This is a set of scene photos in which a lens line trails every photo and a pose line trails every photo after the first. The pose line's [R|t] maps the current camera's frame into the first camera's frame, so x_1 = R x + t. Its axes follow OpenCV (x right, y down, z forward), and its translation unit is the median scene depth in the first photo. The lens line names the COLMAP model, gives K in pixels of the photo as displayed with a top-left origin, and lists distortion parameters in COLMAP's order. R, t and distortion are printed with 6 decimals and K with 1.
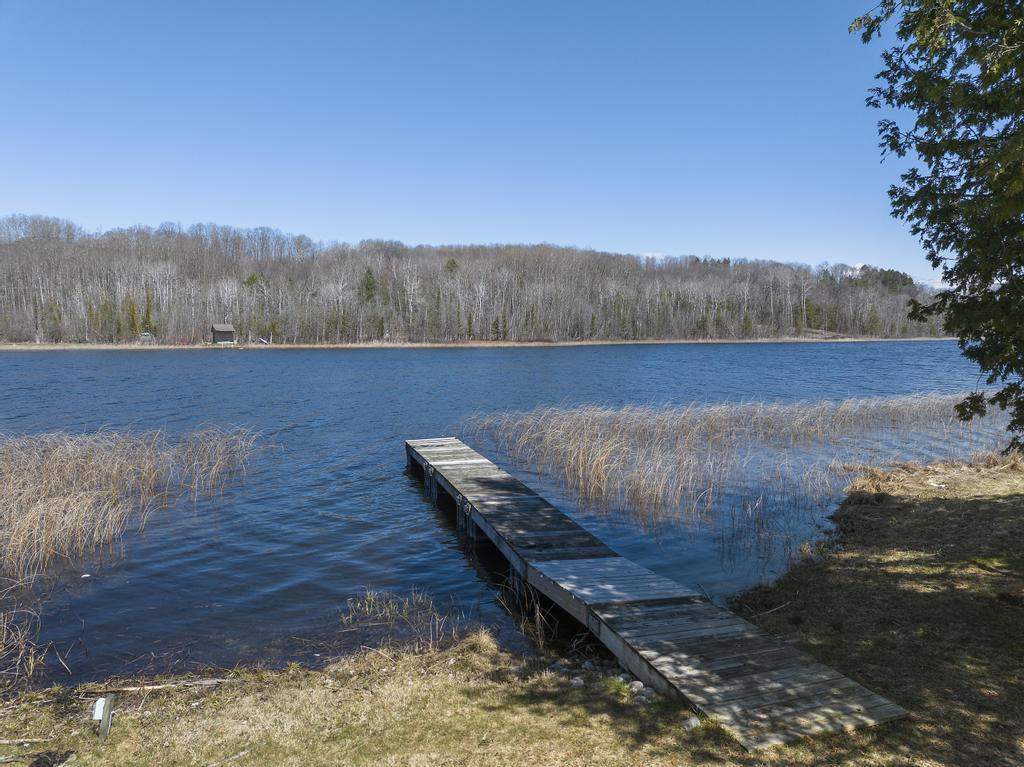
lens RADIAL K [[723.4, 0, 517.4], [0, 723.4, 384.8], [0, 0, 1]] dist [-0.042681, 0.019396]
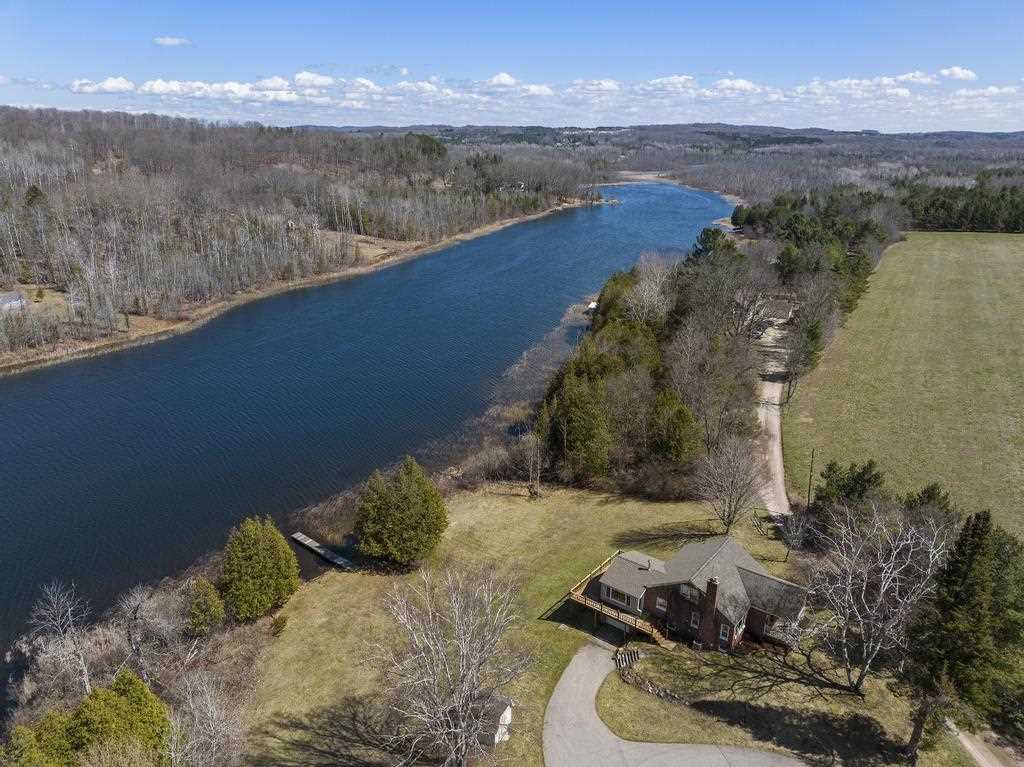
lens RADIAL K [[723.4, 0, 517.6], [0, 723.4, 379.2], [0, 0, 1]] dist [-0.042681, 0.019396]
pose [[0.837763, -0.167383, 0.519746, -0.127930], [0.028030, 0.963785, 0.265203, -0.233195], [-0.545314, -0.207609, 0.812115, -0.397061]]
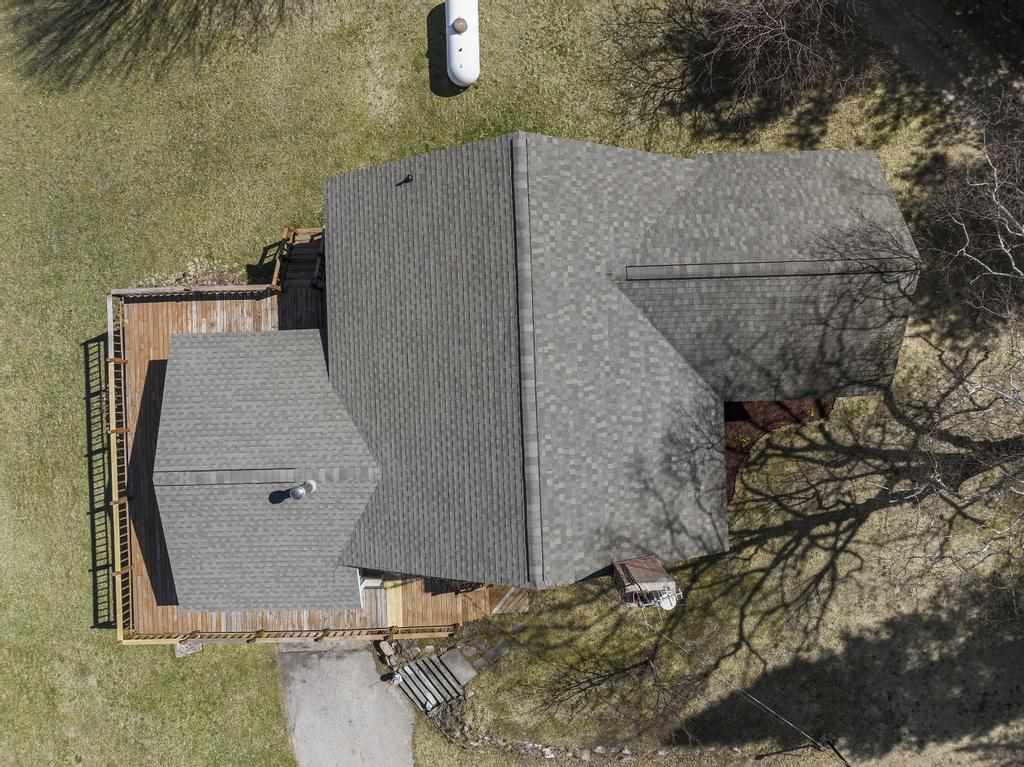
lens RADIAL K [[723.4, 0, 510.2], [0, 723.4, 383.6], [0, 0, 1]] dist [-0.042681, 0.019396]
pose [[0.287505, -0.957647, 0.015921, 0.121931], [0.060716, 0.034813, 0.997548, -0.125111], [-0.955853, -0.285833, 0.068153, -0.179300]]
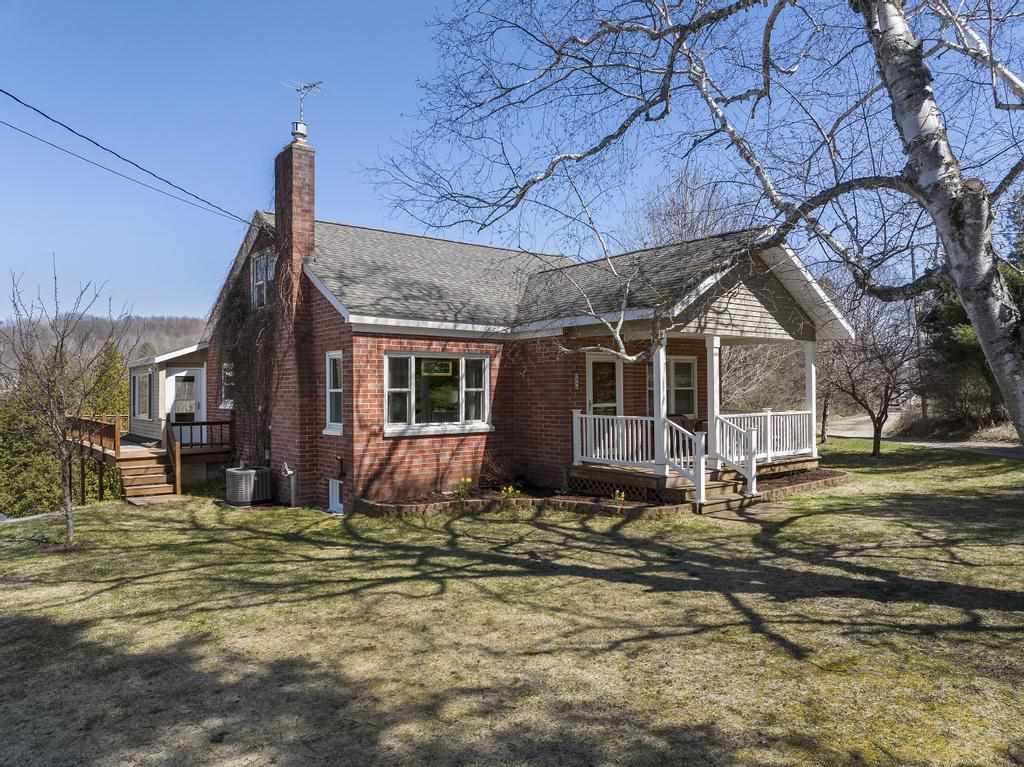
lens RADIAL K [[723.4, 0, 508.6], [0, 723.4, 383.0], [0, 0, 1]] dist [-0.042681, 0.019396]
pose [[0.940016, 0.002090, 0.341125, 0.103598], [0.026477, 0.996518, -0.079067, -0.020019], [-0.340102, 0.083356, 0.936687, -0.270133]]
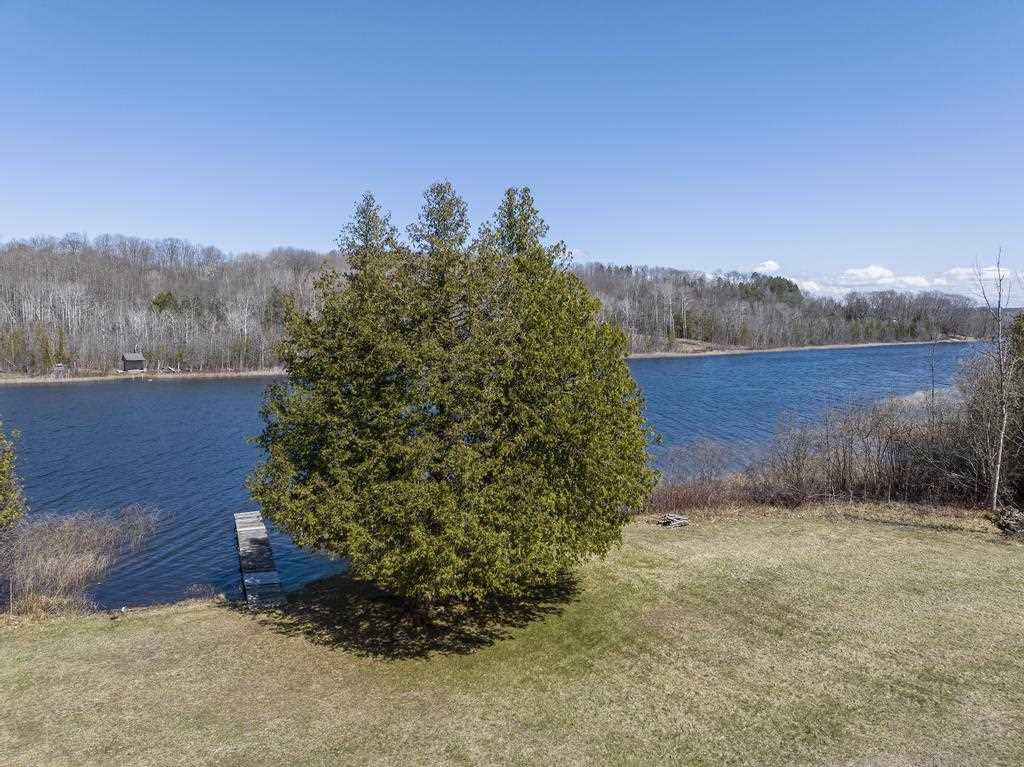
lens RADIAL K [[723.4, 0, 519.9], [0, 723.4, 380.8], [0, 0, 1]] dist [-0.042681, 0.019396]
pose [[0.993997, -0.009683, 0.108981, 0.039180], [0.009565, 0.999953, 0.001604, -0.026724], [-0.108992, -0.000552, 0.994043, -0.101843]]
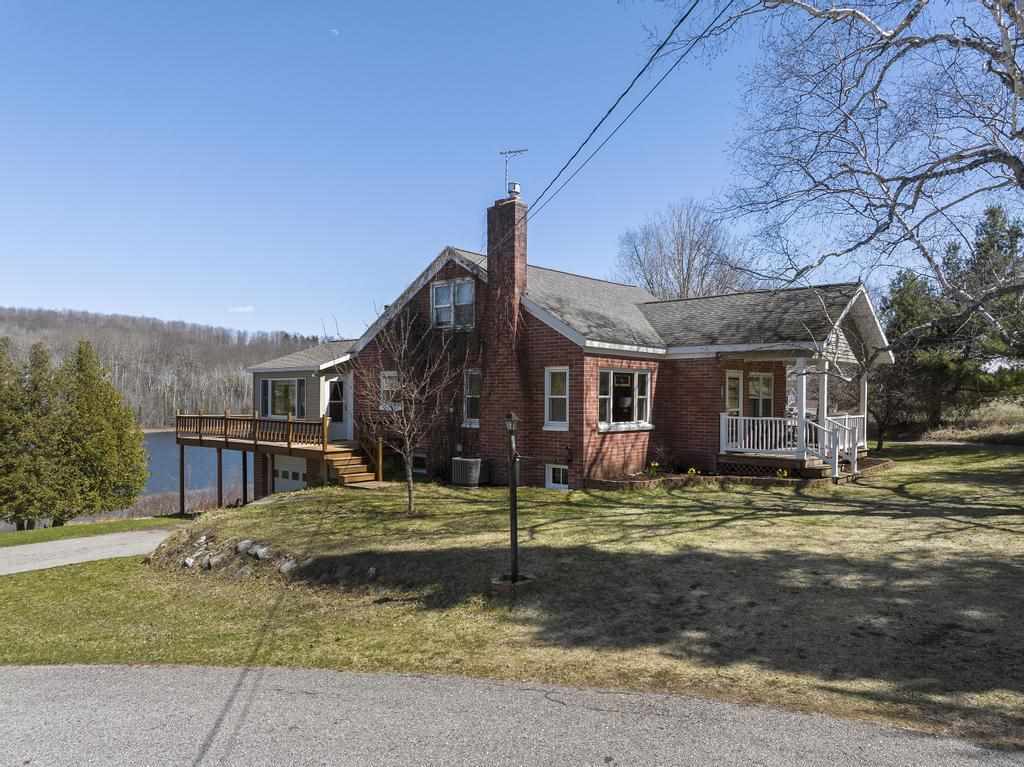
lens RADIAL K [[723.4, 0, 524.4], [0, 723.4, 412.2], [0, 0, 1]] dist [-0.042681, 0.019396]
pose [[0.867527, -0.001931, 0.497386, 0.062093], [0.025581, 0.998842, -0.040739, -0.019697], [-0.496731, 0.048066, 0.866572, -0.275951]]
